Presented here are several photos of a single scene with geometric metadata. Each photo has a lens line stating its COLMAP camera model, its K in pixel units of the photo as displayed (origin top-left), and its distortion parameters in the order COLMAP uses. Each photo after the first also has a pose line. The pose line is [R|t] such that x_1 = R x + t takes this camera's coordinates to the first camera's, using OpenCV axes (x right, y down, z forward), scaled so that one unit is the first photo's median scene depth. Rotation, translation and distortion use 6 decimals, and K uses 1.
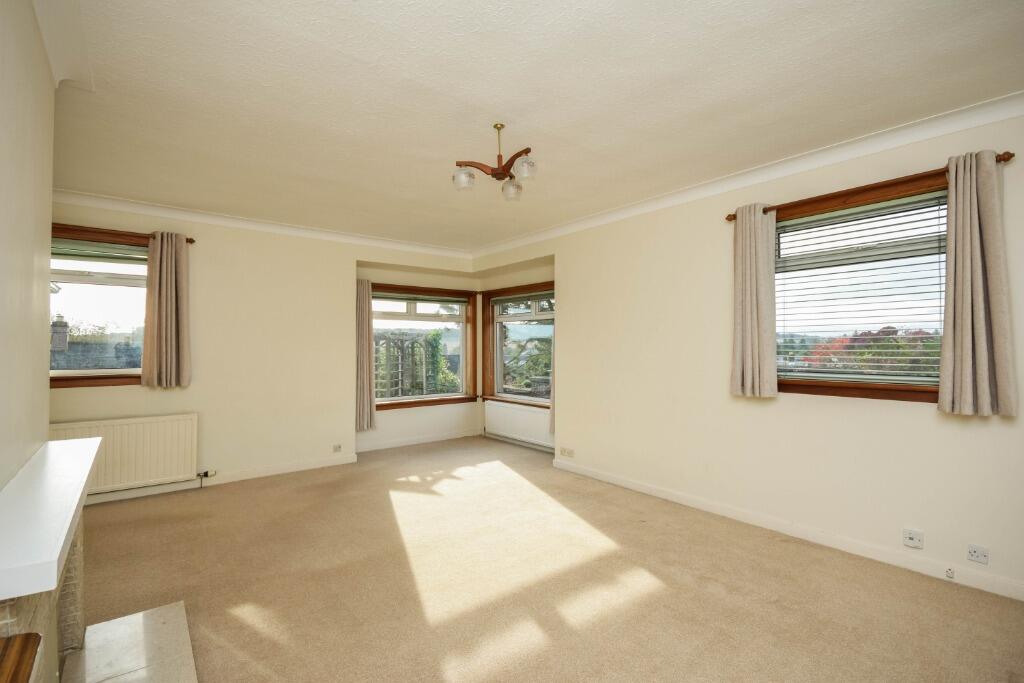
lens RADIAL K [[477.0, 0, 508.9], [0, 477.0, 339.8], [0, 0, 1]] dist [0.003890, 0.000360]
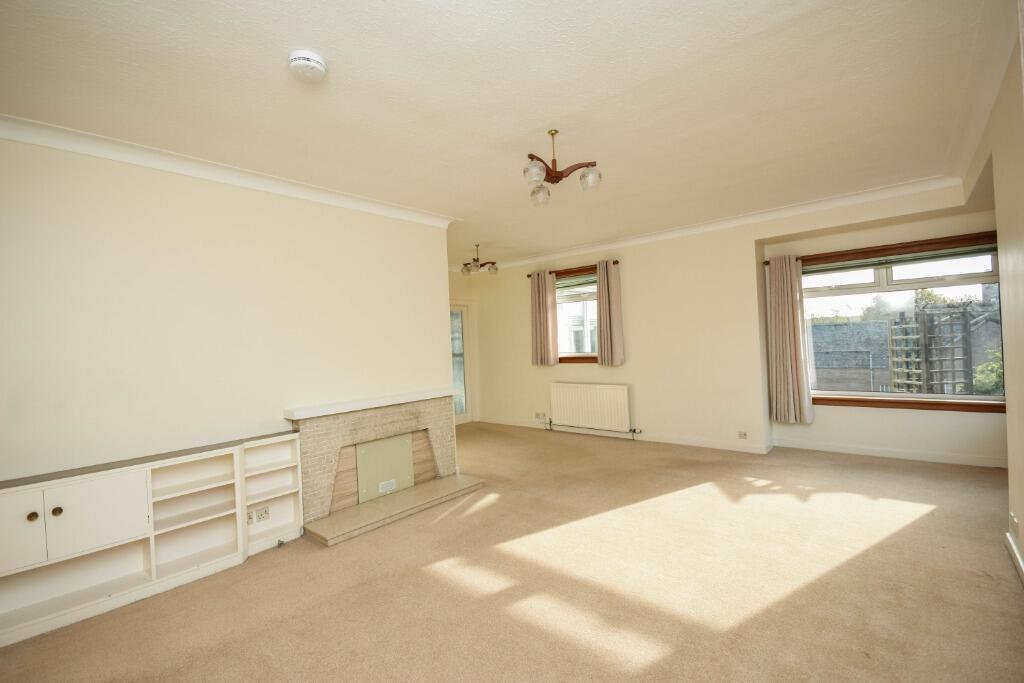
lens RADIAL K [[454.1, 0, 508.3], [0, 454.1, 340.0], [0, 0, 1]] dist [-0.000519, -0.000289]
pose [[0.177871, -0.009219, -0.984011, 1.023773], [0.055839, 0.998440, 0.000739, 0.003406], [0.982468, -0.055077, 0.178108, 0.762299]]
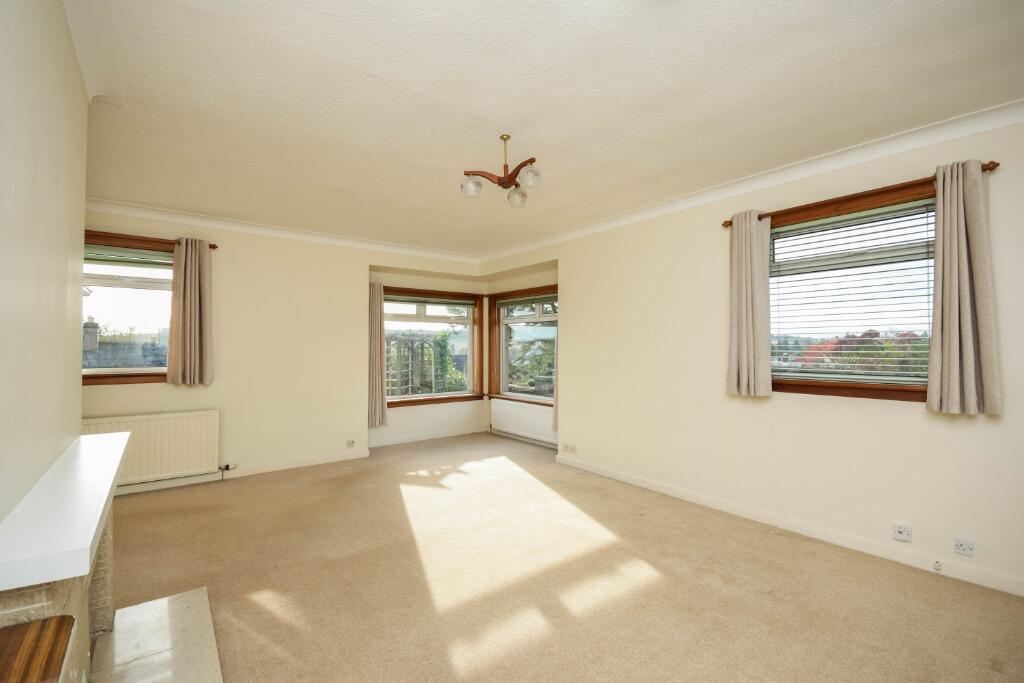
lens RADIAL K [[454.1, 0, 508.3], [0, 454.1, 340.0], [0, 0, 1]] dist [-0.000519, -0.000289]
pose [[0.999940, 0.001836, -0.010804, -0.002142], [-0.001855, 0.999997, -0.001757, 0.000050], [0.010801, 0.001777, 0.999940, 0.003183]]
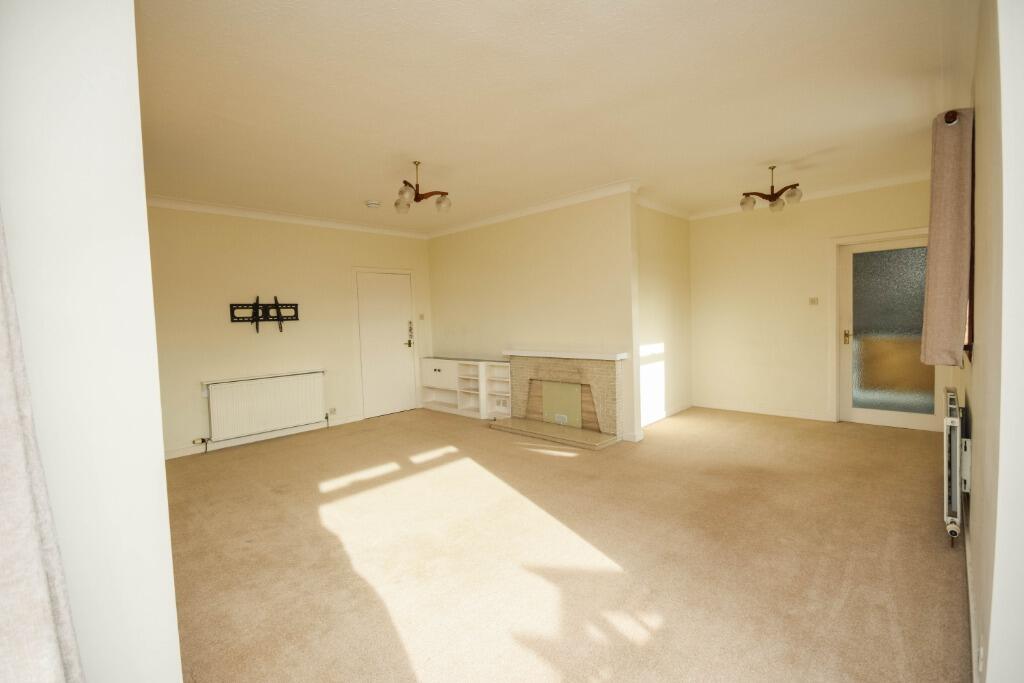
lens RADIAL K [[454.1, 0, 508.3], [0, 454.1, 340.0], [0, 0, 1]] dist [-0.000519, -0.000289]
pose [[-0.991806, 0.036857, -0.122320, -0.105439], [0.032711, 0.998826, 0.035729, 0.047503], [0.123493, 0.031435, -0.991847, 2.574522]]
